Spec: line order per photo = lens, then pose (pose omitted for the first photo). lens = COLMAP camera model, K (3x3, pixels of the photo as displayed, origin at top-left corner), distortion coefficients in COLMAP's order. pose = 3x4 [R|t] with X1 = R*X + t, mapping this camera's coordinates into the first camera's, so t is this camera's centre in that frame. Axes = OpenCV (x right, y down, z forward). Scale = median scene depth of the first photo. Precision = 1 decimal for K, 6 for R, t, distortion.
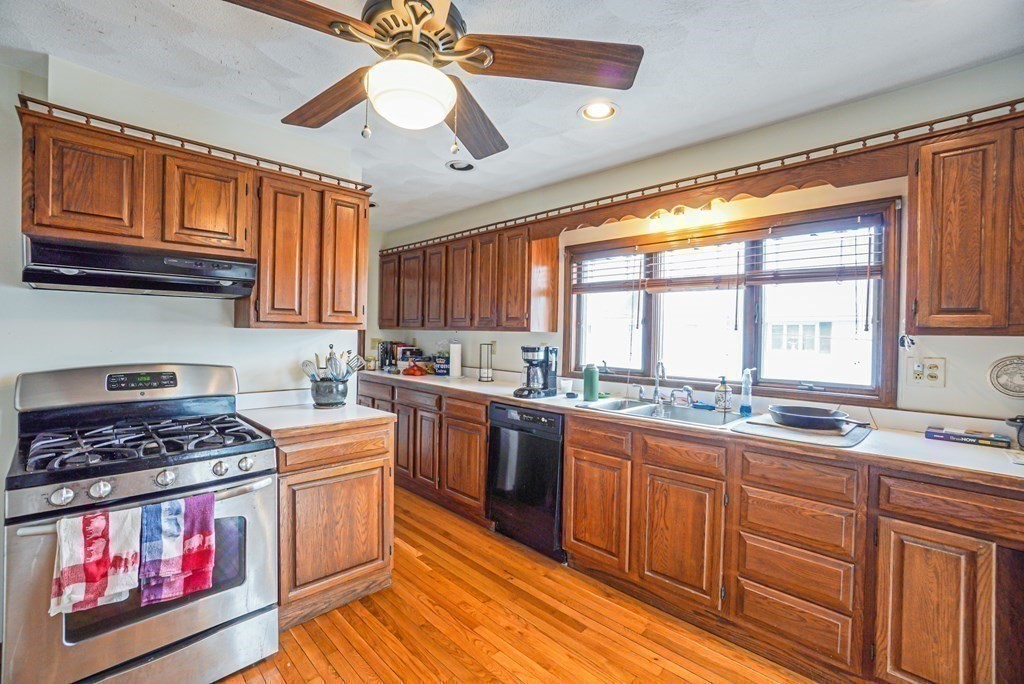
lens RADIAL K [[447.6, 0, 511.8], [0, 447.6, 334.4], [0, 0, 1]] dist [-0.056026, 0.024804]
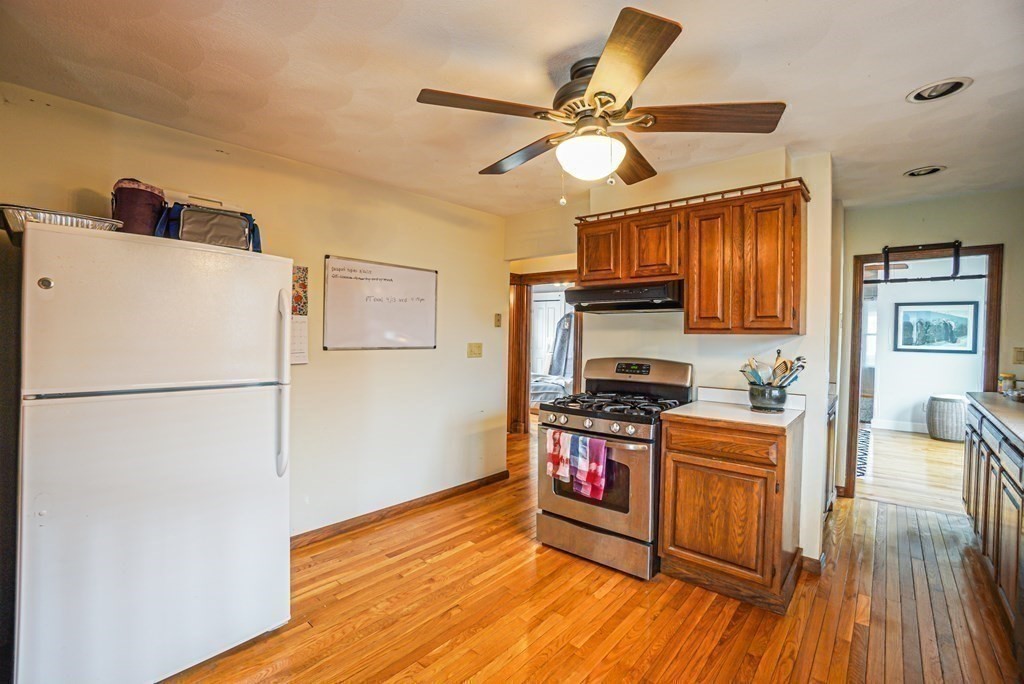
lens RADIAL K [[447.6, 0, 511.8], [0, 447.6, 334.4], [0, 0, 1]] dist [-0.056026, 0.024804]
pose [[0.088114, -0.014419, -0.996006, 0.718547], [-0.011822, 0.999810, -0.015520, 0.015009], [0.996040, 0.013143, 0.087927, 0.446207]]
